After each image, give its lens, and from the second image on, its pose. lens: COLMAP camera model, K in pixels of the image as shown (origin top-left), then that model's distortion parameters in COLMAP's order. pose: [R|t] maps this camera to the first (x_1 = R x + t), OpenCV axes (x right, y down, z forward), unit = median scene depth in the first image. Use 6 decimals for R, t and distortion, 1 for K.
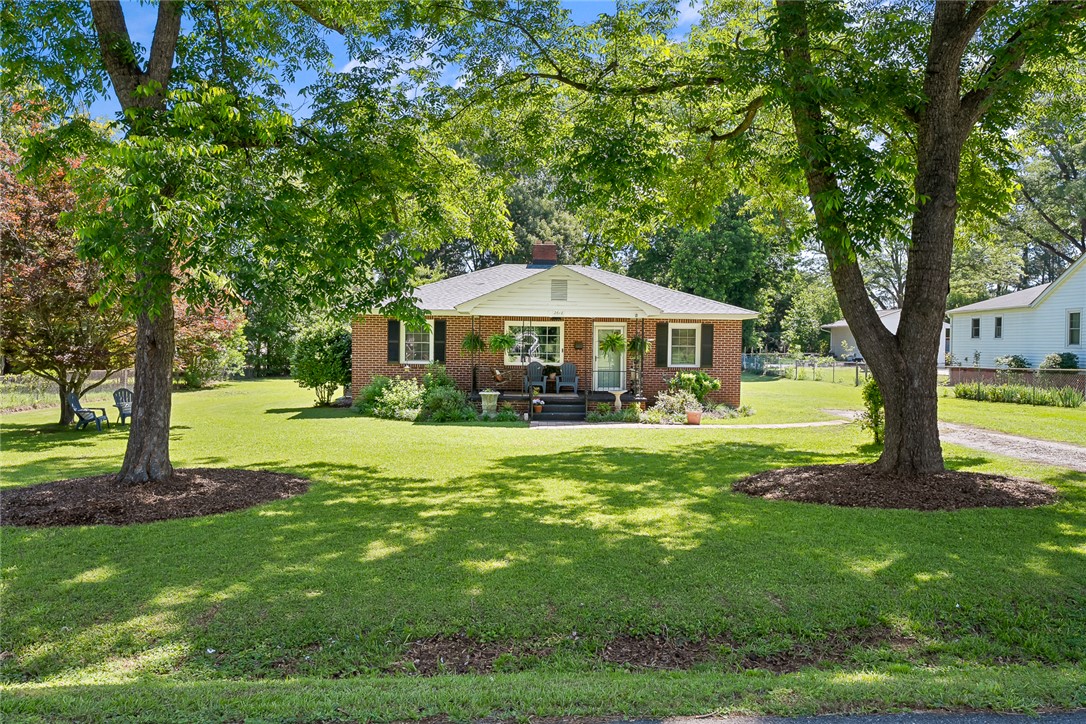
lens RADIAL K [[826.9, 0, 543.0], [0, 826.9, 362.0], [0, 0, 1]] dist [0.001481, -0.000518]
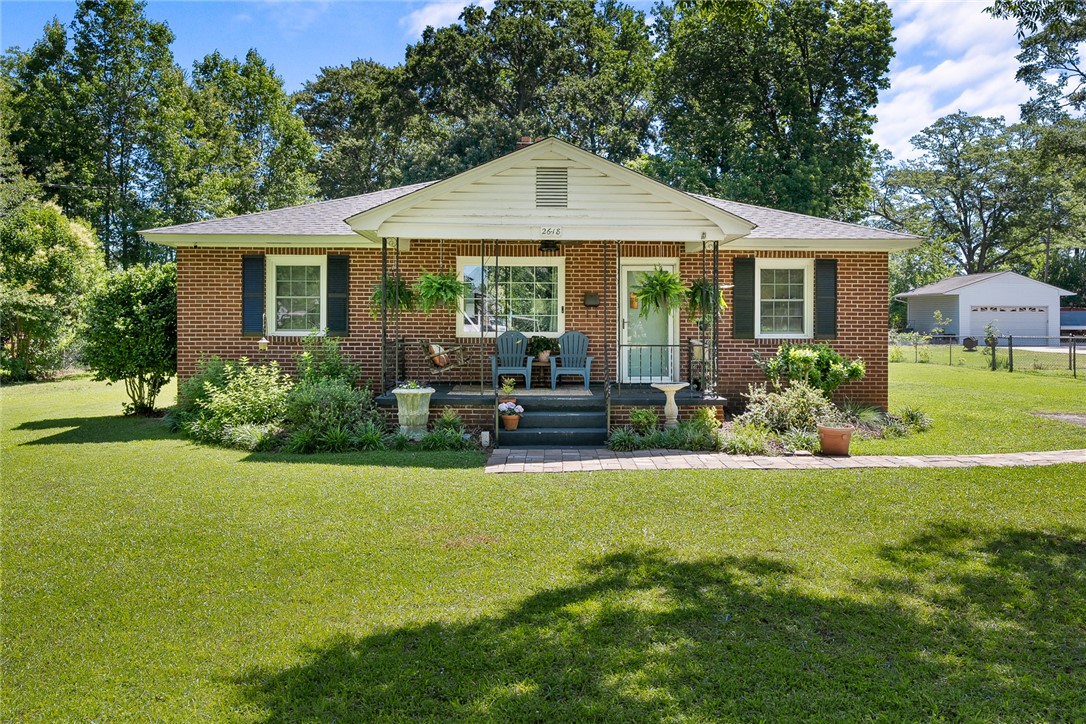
lens RADIAL K [[824.4, 0, 574.5], [0, 824.4, 292.7], [0, 0, 1]] dist [0.004743, -0.001293]
pose [[0.999789, -0.006243, 0.019592, 0.021904], [0.007546, 0.997715, -0.067143, 0.012357], [-0.019128, 0.067277, 0.997551, 0.476776]]
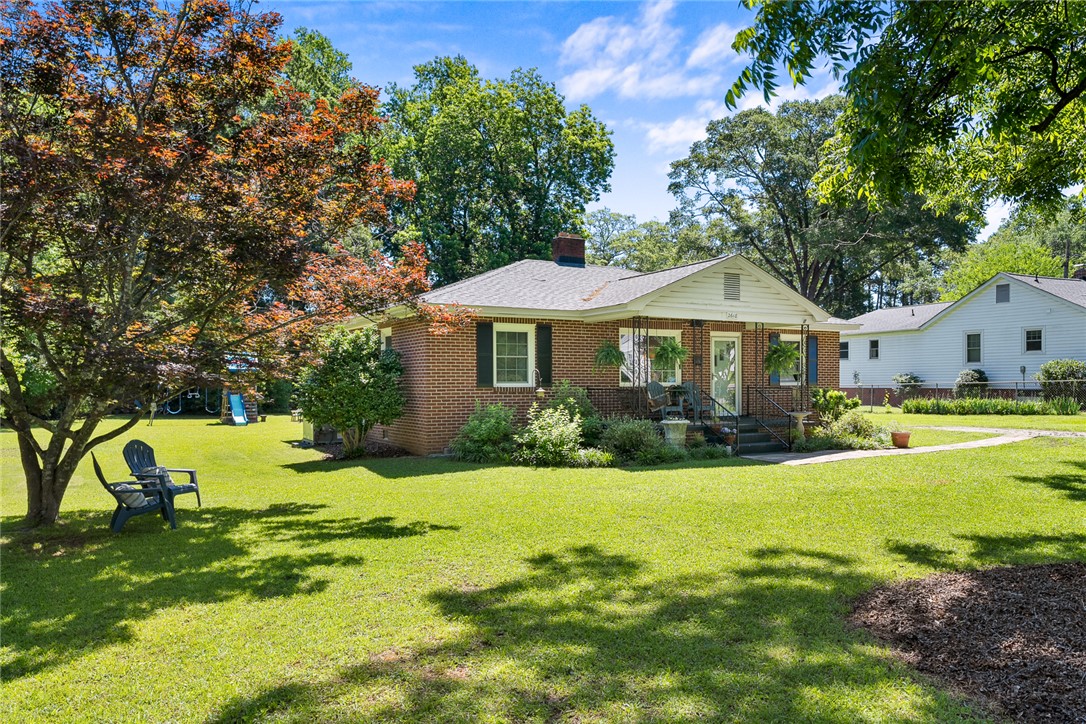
lens RADIAL K [[805.4, 0, 543.0], [0, 805.4, 362.0], [0, 0, 1]] dist [-0.001263, -0.001687]
pose [[0.867223, -0.001957, 0.497917, -0.499603], [0.026623, 0.998744, -0.042443, 0.011526], [-0.497208, 0.050064, 0.866186, 0.417370]]
